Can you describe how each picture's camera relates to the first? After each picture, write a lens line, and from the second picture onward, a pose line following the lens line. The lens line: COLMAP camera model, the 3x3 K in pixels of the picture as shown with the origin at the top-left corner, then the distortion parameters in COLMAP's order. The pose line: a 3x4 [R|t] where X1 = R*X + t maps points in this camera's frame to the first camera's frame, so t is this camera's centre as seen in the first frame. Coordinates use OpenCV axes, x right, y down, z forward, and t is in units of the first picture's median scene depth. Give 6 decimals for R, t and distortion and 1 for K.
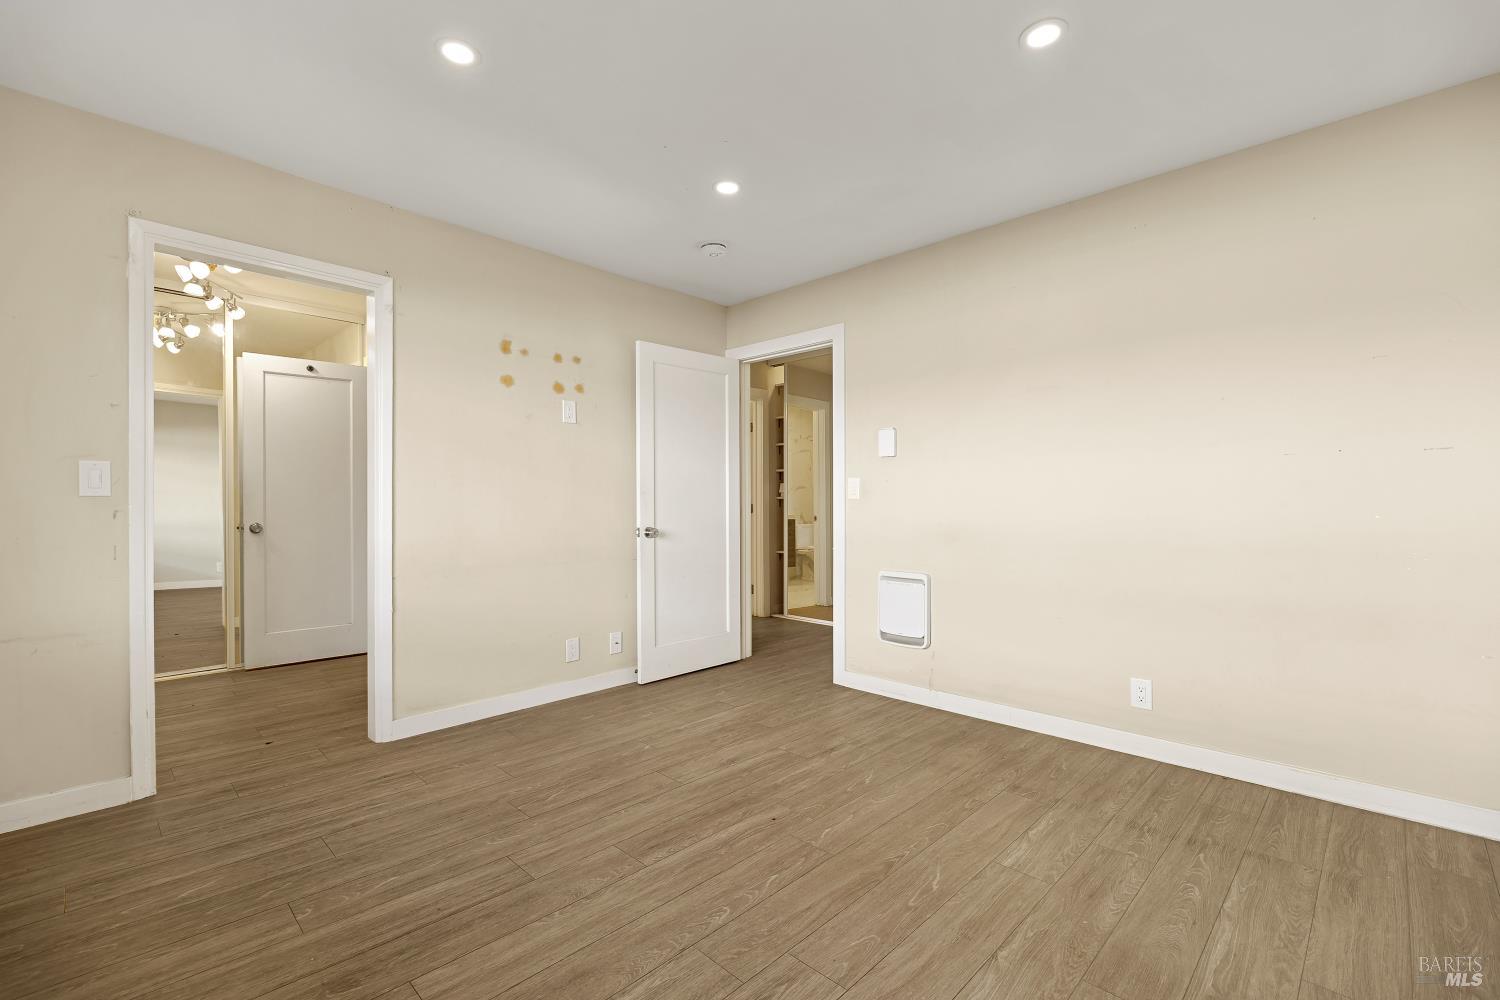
lens RADIAL K [[663.2, 0, 751.3], [0, 663.2, 502.5], [0, 0, 1]] dist [0.000039, -0.000107]
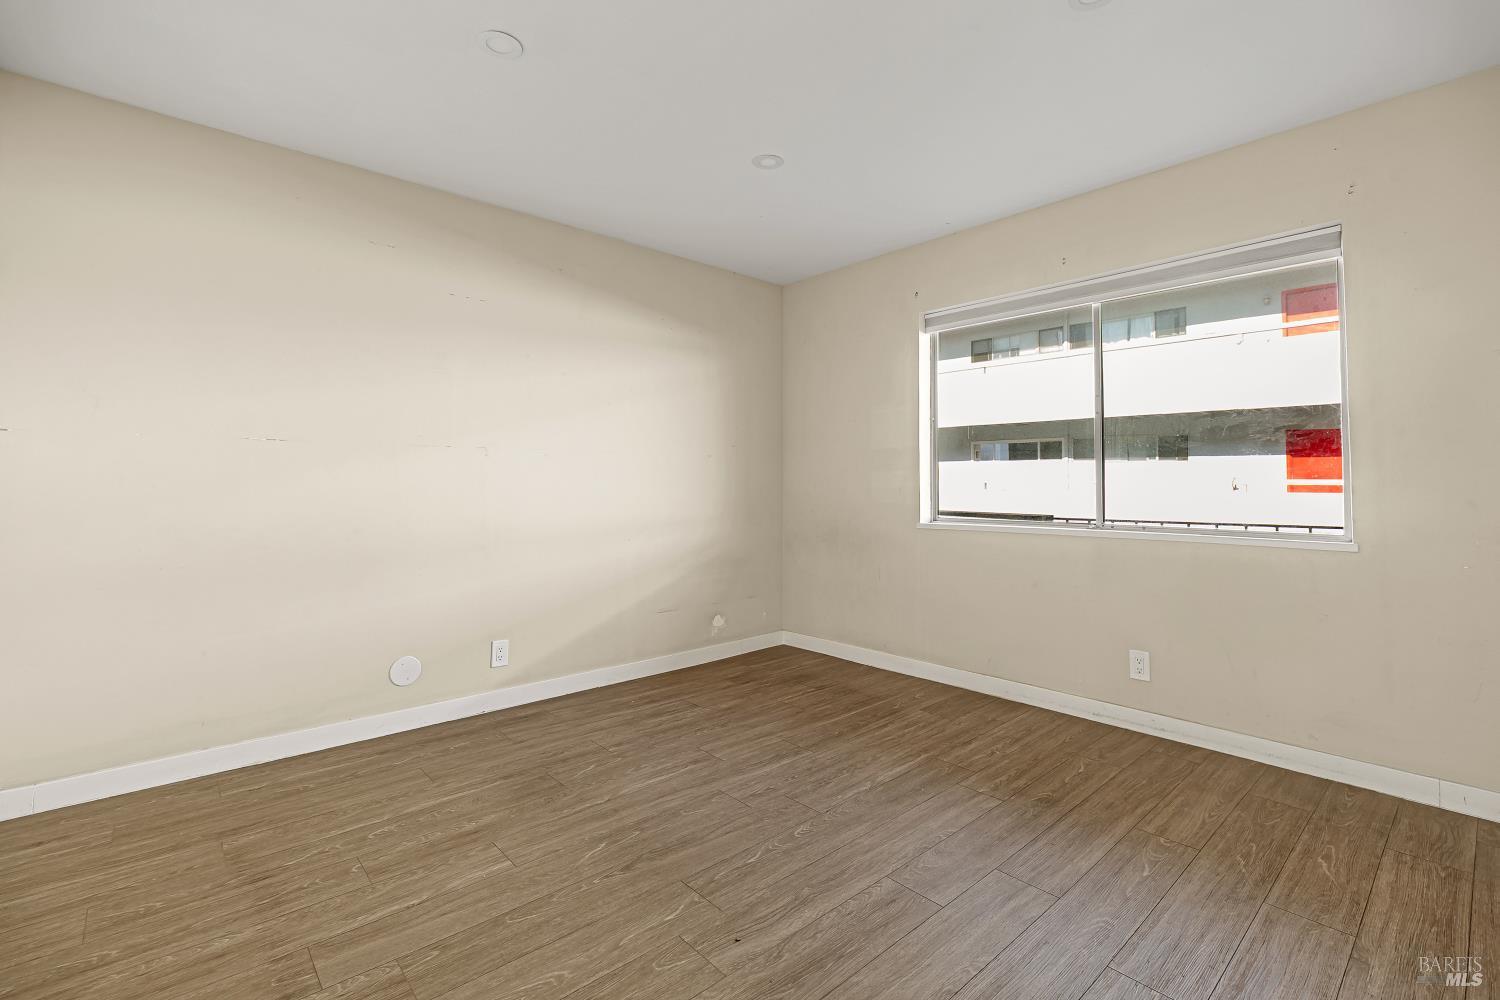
lens RADIAL K [[663.2, 0, 748.8], [0, 663.2, 492.6], [0, 0, 1]] dist [0.000039, -0.000107]
pose [[-0.997506, -0.000750, 0.070581, -0.031533], [-0.000392, 0.999987, 0.005087, 0.007958], [-0.070584, 0.005046, -0.997493, 2.008702]]
